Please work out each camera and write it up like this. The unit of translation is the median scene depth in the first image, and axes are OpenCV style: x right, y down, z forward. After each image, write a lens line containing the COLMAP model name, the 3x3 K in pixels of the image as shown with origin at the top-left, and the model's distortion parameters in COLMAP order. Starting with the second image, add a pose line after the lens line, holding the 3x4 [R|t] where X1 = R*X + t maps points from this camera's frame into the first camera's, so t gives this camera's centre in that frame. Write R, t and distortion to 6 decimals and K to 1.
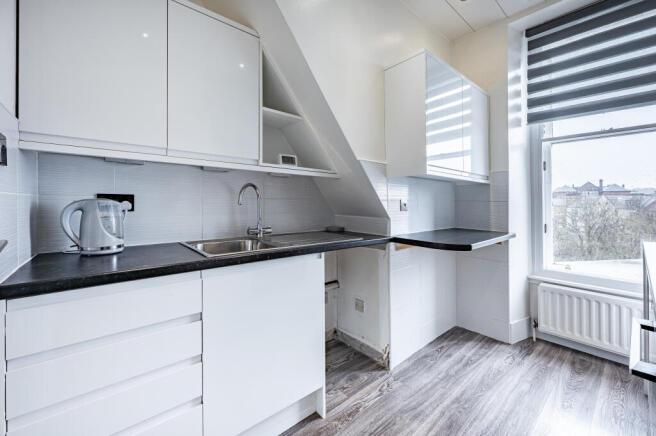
lens RADIAL K [[273.2, 0, 329.3], [0, 273.2, 205.3], [0, 0, 1]] dist [-0.000041, -0.000040]
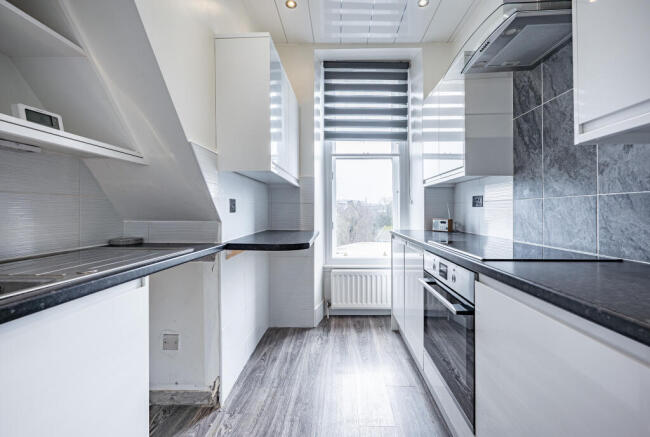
lens RADIAL K [[270.6, 0, 327.3], [0, 270.6, 209.9], [0, 0, 1]] dist [-0.001406, -0.000030]
pose [[0.658486, -0.002391, 0.752590, -0.168252], [0.010544, 0.999926, -0.006049, 0.021024], [-0.752519, 0.011918, 0.658462, 0.211651]]
